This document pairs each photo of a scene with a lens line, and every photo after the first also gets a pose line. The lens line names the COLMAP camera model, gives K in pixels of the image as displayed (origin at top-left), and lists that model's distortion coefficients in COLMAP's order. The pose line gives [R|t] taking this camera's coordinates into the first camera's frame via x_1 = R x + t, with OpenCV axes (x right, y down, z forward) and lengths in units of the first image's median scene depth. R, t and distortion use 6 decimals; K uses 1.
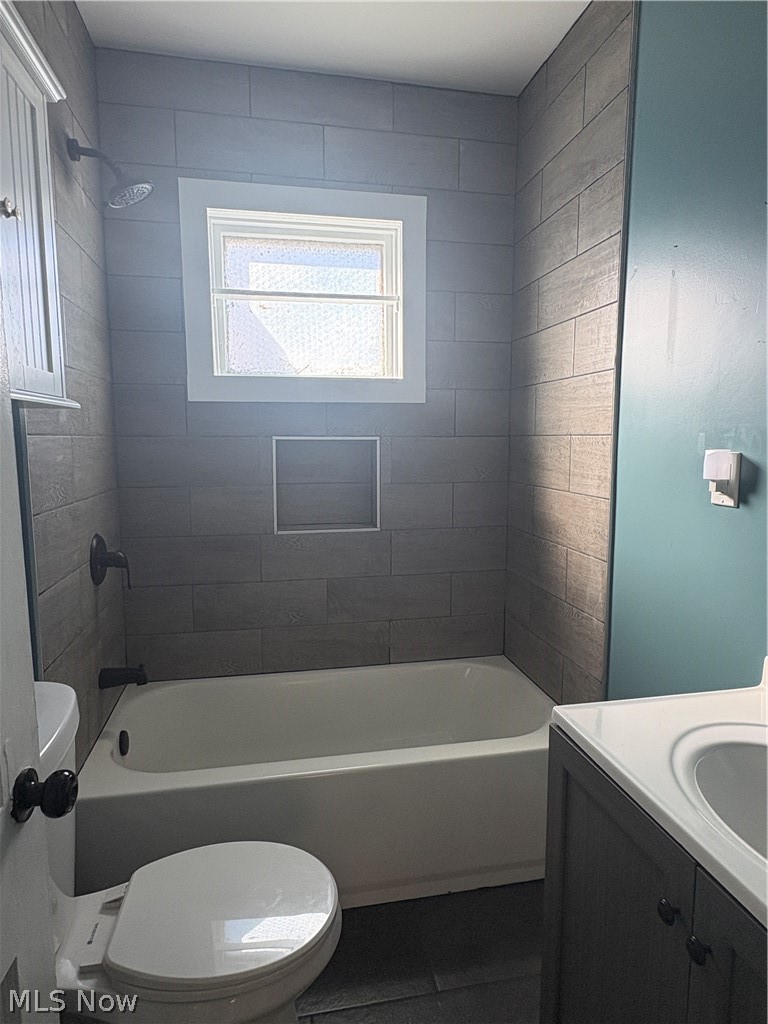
lens RADIAL K [[607.9, 0, 385.7], [0, 607.9, 512.6], [0, 0, 1]] dist [0.000638, 0.004761]
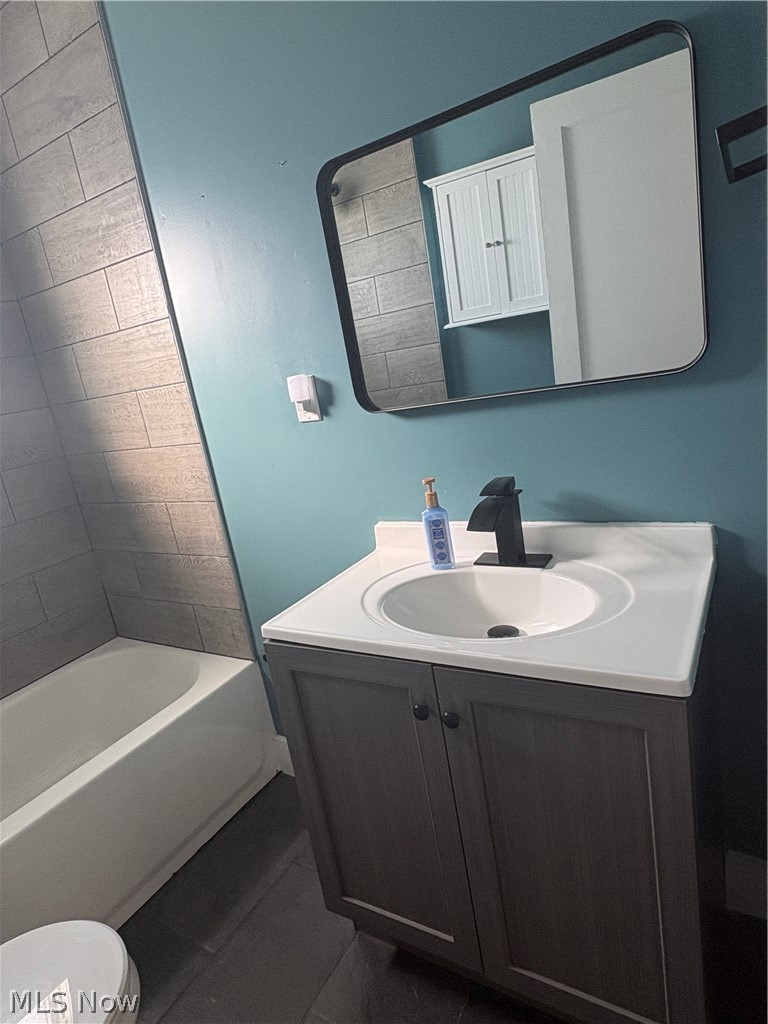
lens RADIAL K [[607.9, 0, 381.7], [0, 607.9, 511.7], [0, 0, 1]] dist [0.000638, 0.004761]
pose [[0.670815, -0.283969, 0.685105, -0.168430], [0.247935, 0.956507, 0.153698, 0.007150], [-0.698953, 0.066759, 0.712045, 0.040970]]
